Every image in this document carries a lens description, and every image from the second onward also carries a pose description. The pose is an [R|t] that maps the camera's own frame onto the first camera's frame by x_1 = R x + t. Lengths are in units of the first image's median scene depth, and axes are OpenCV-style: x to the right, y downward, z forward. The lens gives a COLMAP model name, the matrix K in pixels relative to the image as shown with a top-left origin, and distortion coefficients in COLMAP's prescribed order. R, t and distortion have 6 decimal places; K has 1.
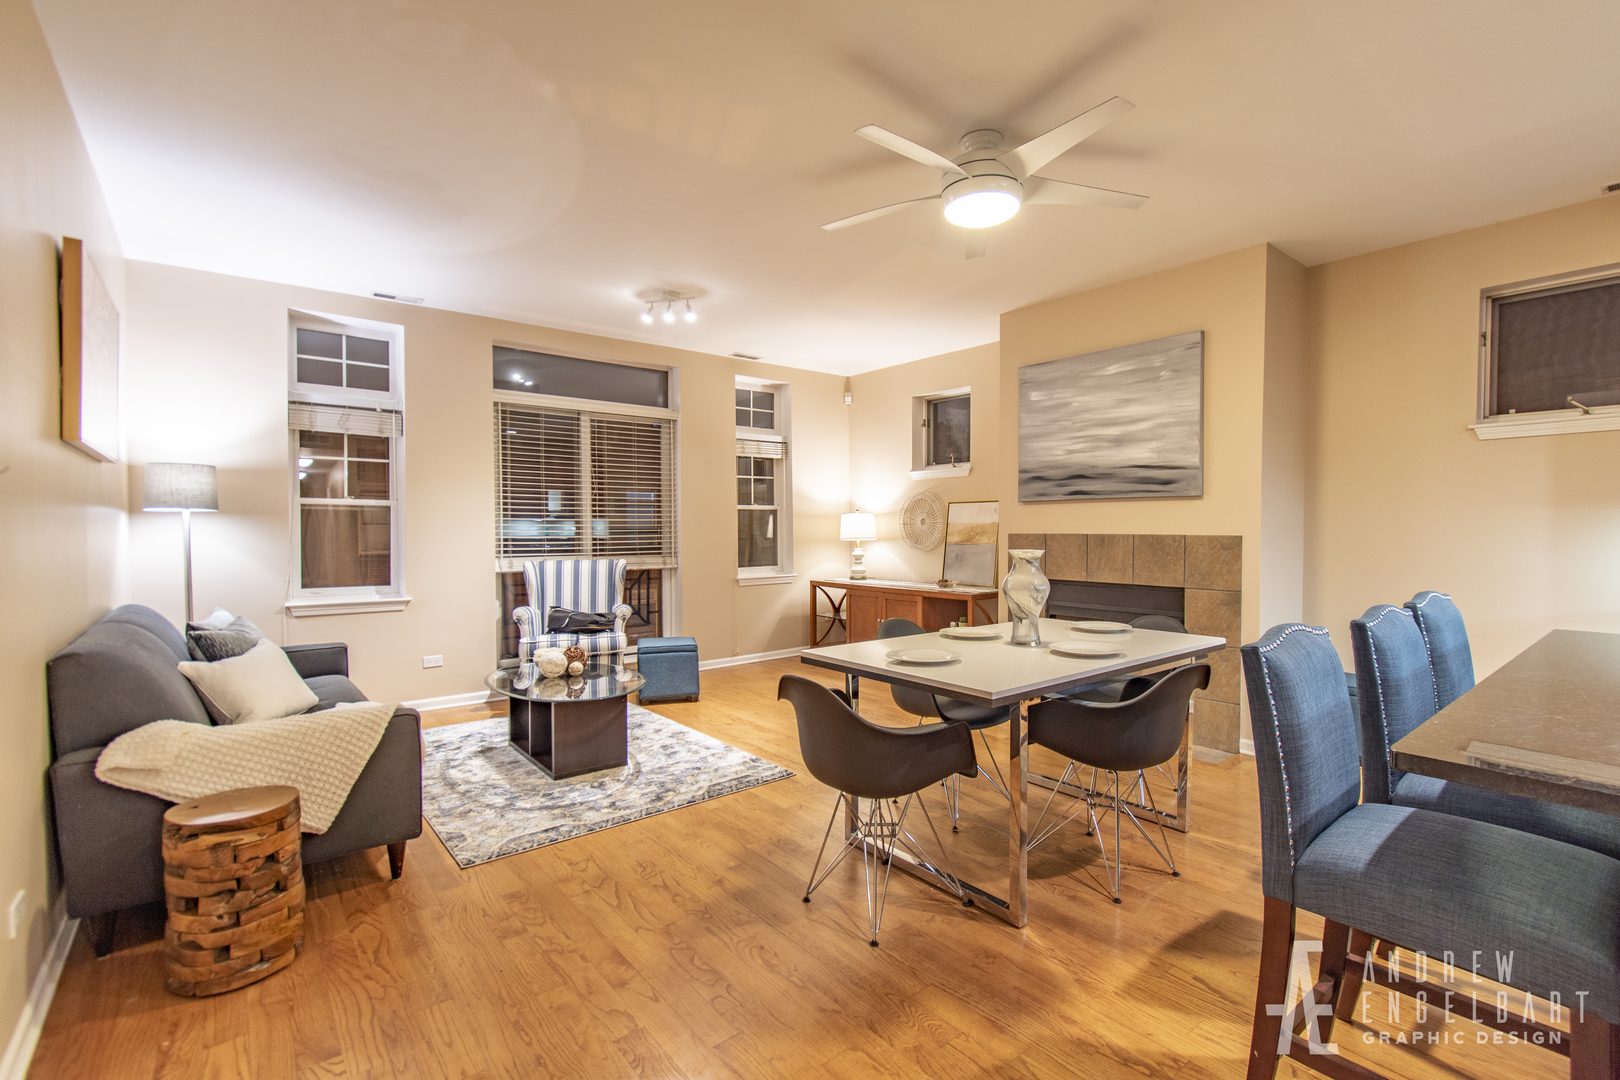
lens RADIAL K [[710.9, 0, 819.5], [0, 710.9, 539.2], [0, 0, 1]] dist [-0.000722, -0.000097]
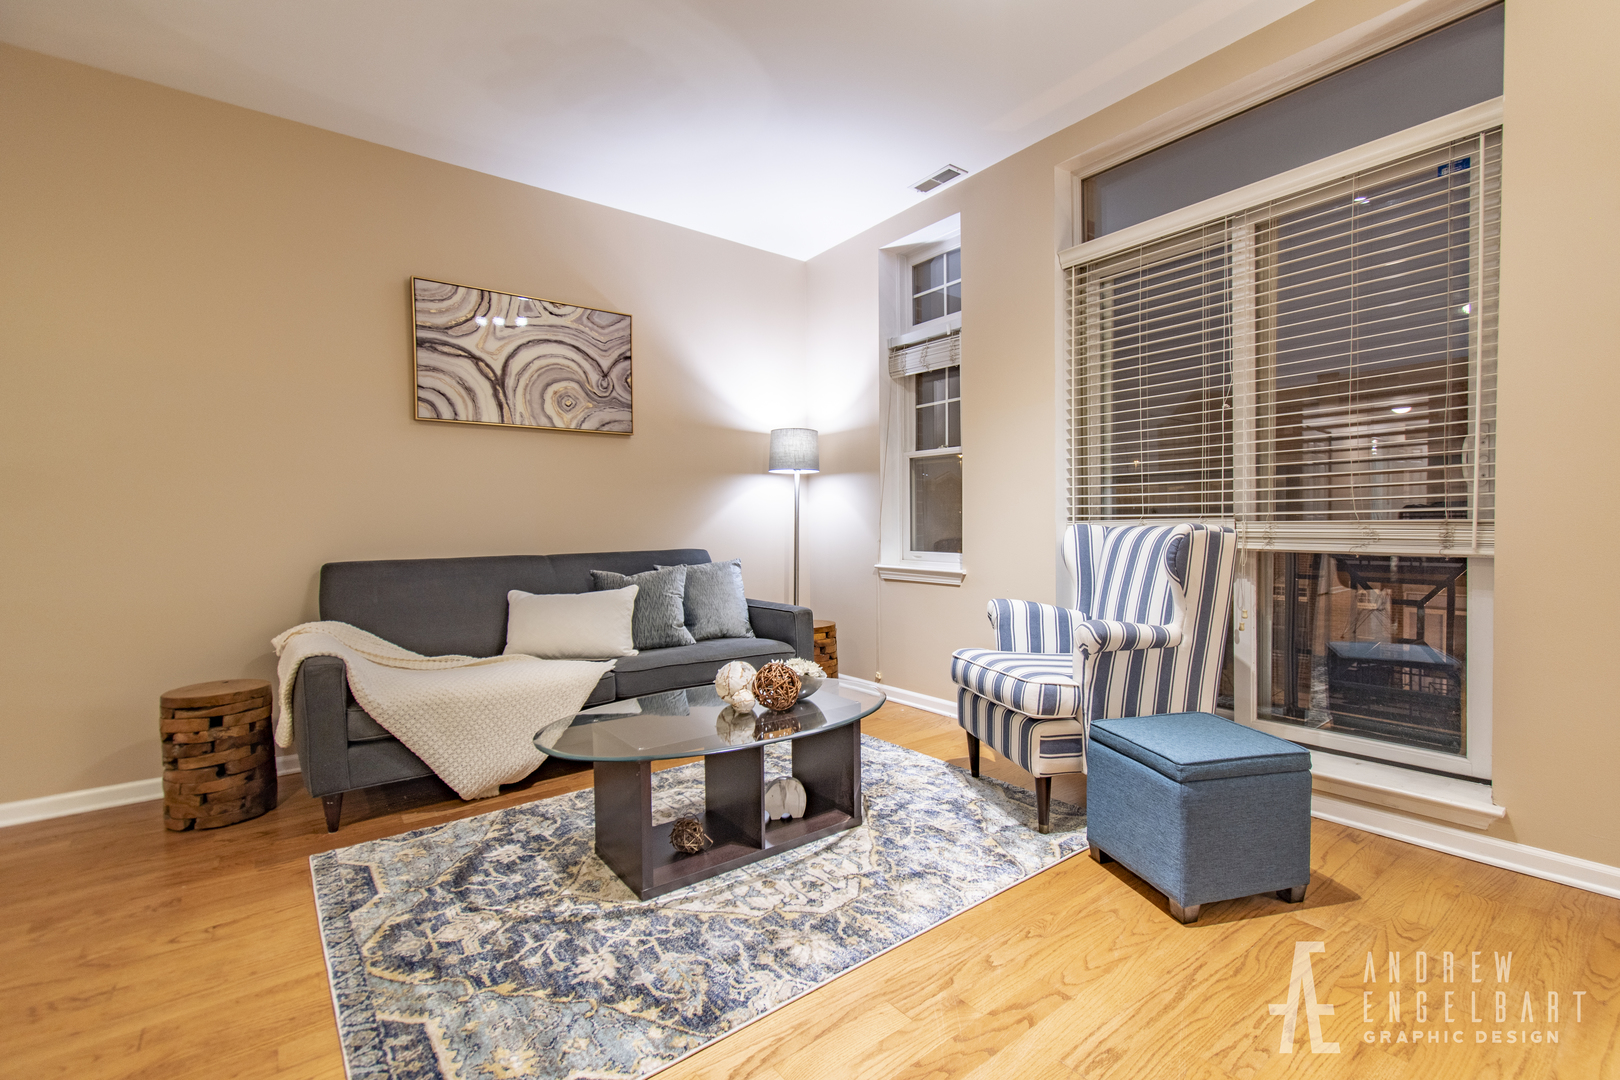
lens RADIAL K [[710.9, 0, 815.9], [0, 710.9, 530.1], [0, 0, 1]] dist [-0.000722, -0.000097]
pose [[0.003340, 0.015671, -0.999872, 0.152199], [0.000722, 0.999877, 0.015674, 0.023130], [0.999994, -0.000774, 0.003328, 0.694778]]
